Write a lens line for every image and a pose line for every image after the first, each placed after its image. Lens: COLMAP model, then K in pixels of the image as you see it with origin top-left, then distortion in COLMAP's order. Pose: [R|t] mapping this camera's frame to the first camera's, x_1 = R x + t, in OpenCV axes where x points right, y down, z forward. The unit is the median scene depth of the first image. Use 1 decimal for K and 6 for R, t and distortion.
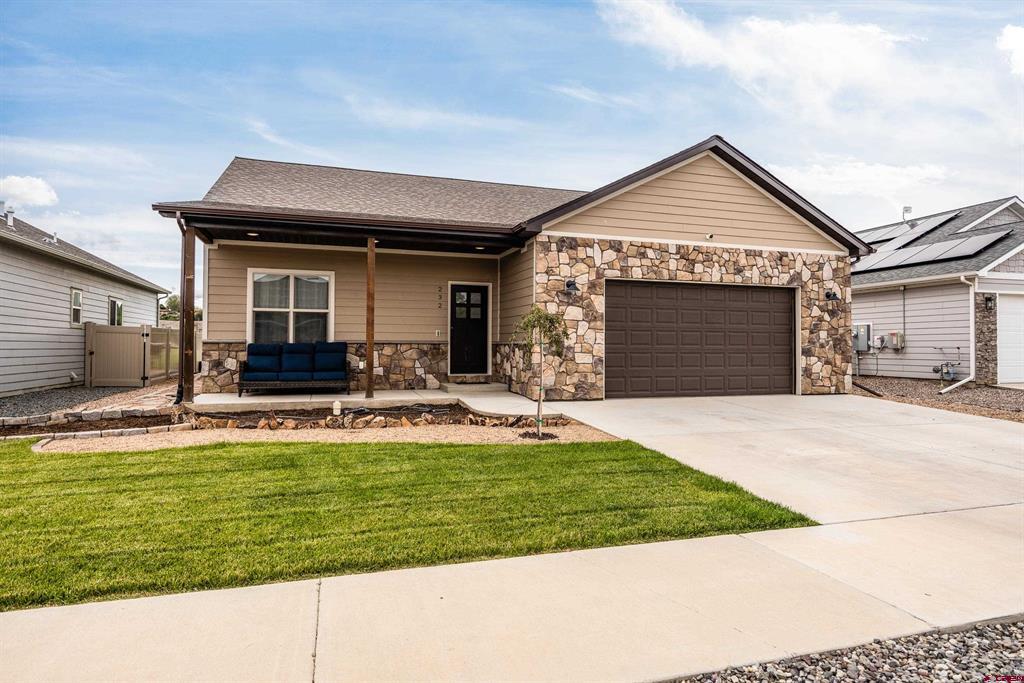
lens RADIAL K [[577.9, 0, 512.0], [0, 577.9, 341.5], [0, 0, 1]] dist [0.000161, -0.001540]
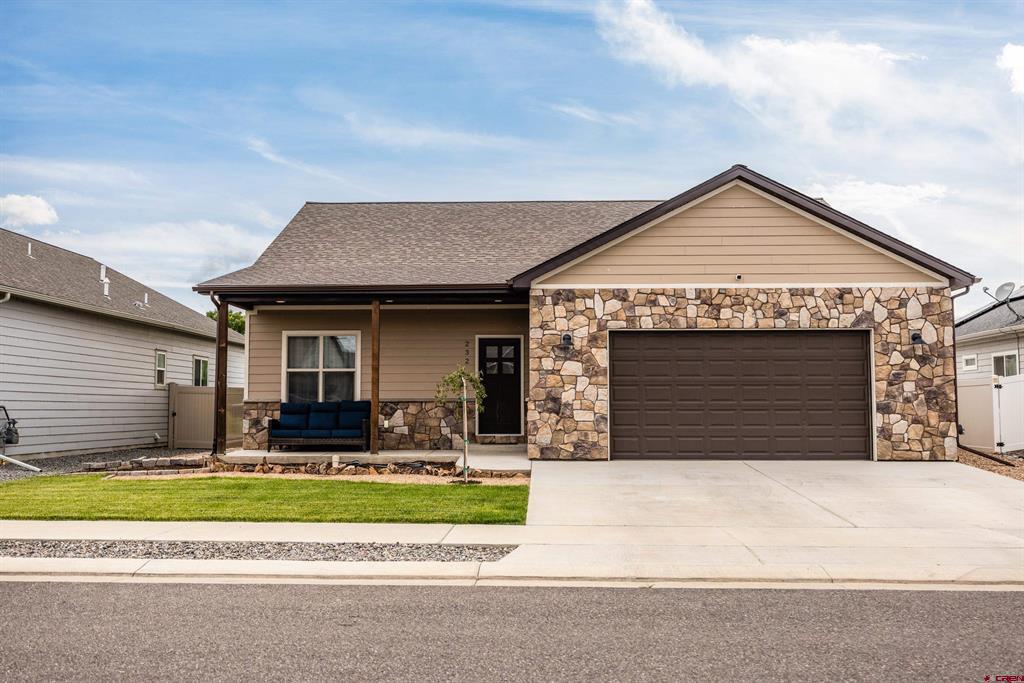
lens RADIAL K [[975.9, 0, 512.0], [0, 975.9, 341.5], [0, 0, 1]] dist [-0.011004, 0.005345]
pose [[0.940636, -0.028852, -0.338190, 0.536390], [0.008379, 0.998051, -0.061841, 0.005474], [0.339315, 0.055336, 0.939044, -0.526086]]
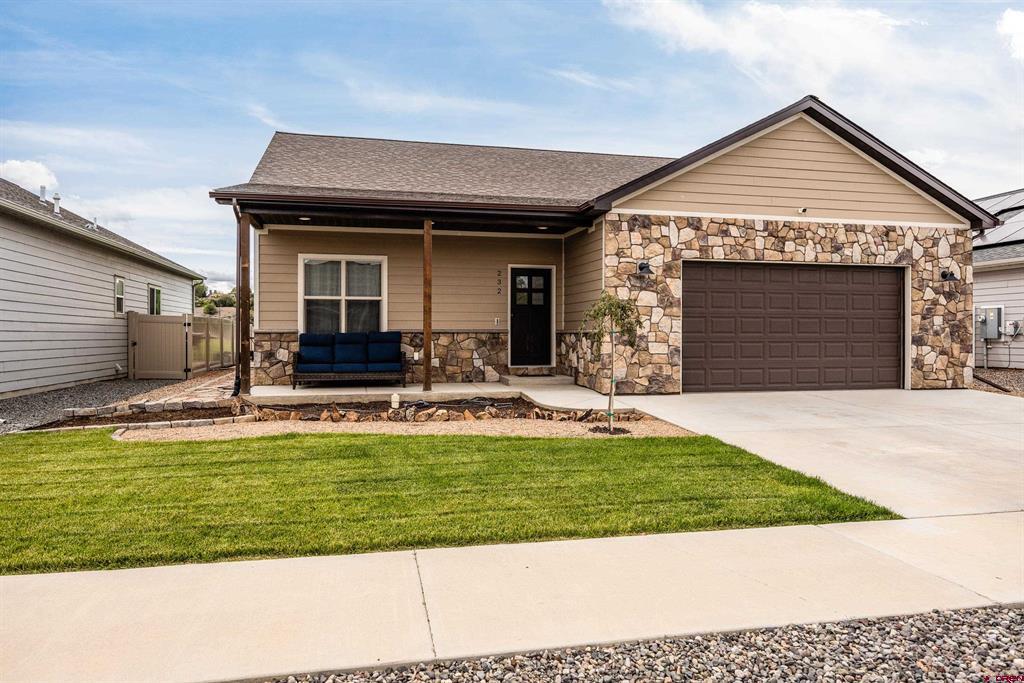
lens RADIAL K [[675.9, 0, 512.0], [0, 675.9, 341.5], [0, 0, 1]] dist [-0.004499, 0.000107]
pose [[0.996000, -0.002904, -0.089301, -0.009747], [0.004593, 0.999814, 0.018719, -0.002453], [0.089230, -0.019055, 0.995829, -0.075731]]
